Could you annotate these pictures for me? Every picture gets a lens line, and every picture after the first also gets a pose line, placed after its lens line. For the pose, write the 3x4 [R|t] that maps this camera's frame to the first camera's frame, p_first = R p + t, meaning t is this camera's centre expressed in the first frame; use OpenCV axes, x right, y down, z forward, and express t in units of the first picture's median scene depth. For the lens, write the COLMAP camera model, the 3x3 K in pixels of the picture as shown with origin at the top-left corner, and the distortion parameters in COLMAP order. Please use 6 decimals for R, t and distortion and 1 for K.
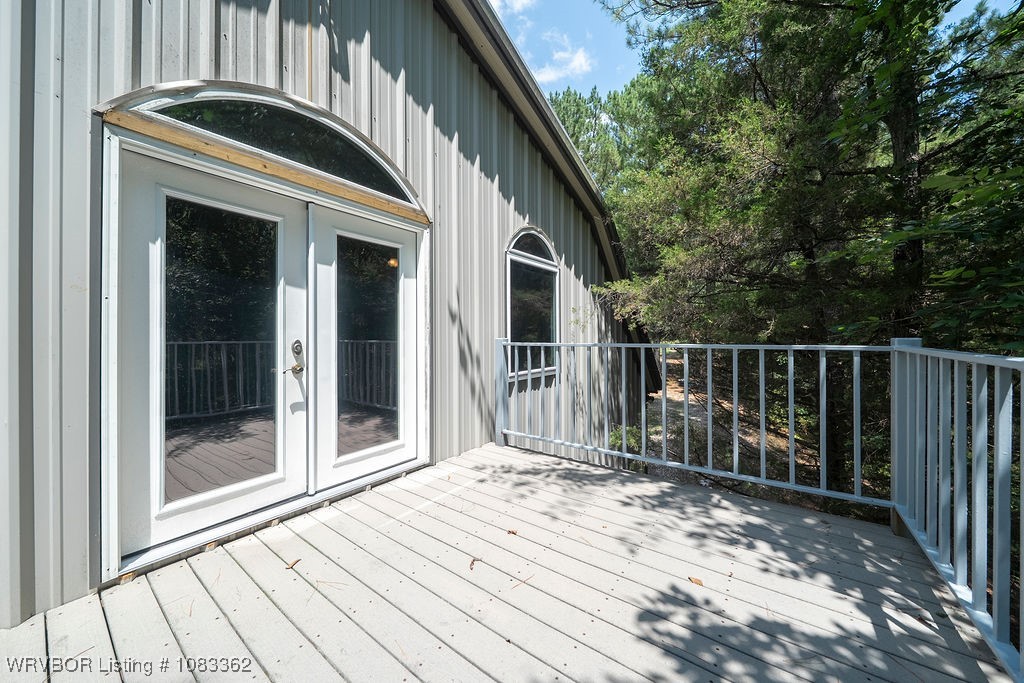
lens RADIAL K [[353.7, 0, 509.6], [0, 353.7, 335.6], [0, 0, 1]] dist [-0.002569, -0.001297]
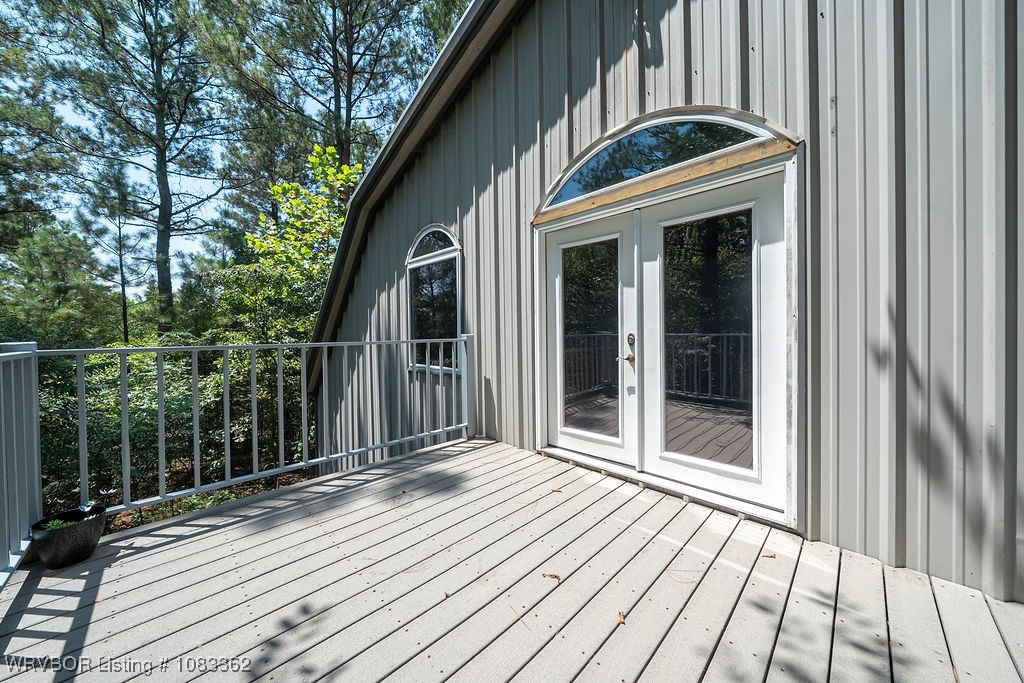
lens RADIAL K [[353.7, 0, 505.4], [0, 353.7, 337.2], [0, 0, 1]] dist [-0.002569, -0.001297]
pose [[-0.153556, 0.024350, -0.987840, 0.652007], [0.013249, 0.999657, 0.022582, -0.006509], [0.988051, -0.009620, -0.153826, 0.821283]]
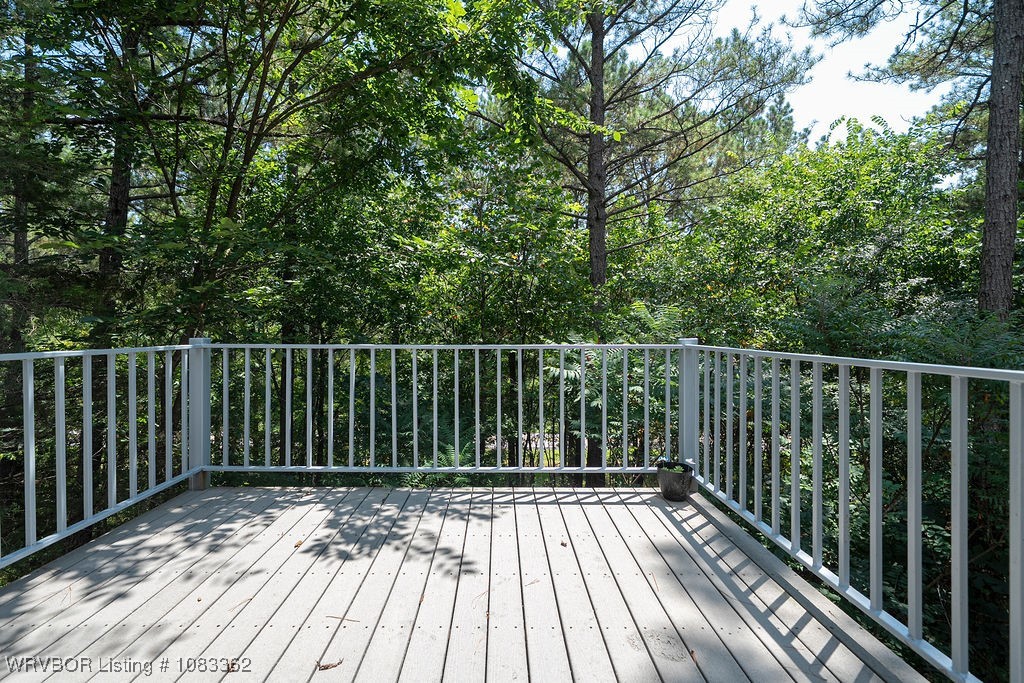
lens RADIAL K [[447.4, 0, 508.5], [0, 447.4, 336.8], [0, 0, 1]] dist [0.001654, 0.000236]
pose [[-0.613515, 0.000696, 0.789682, -0.823035], [0.000493, 1.000000, -0.000499, -0.003296], [-0.789683, 0.000083, -0.613516, 1.005727]]
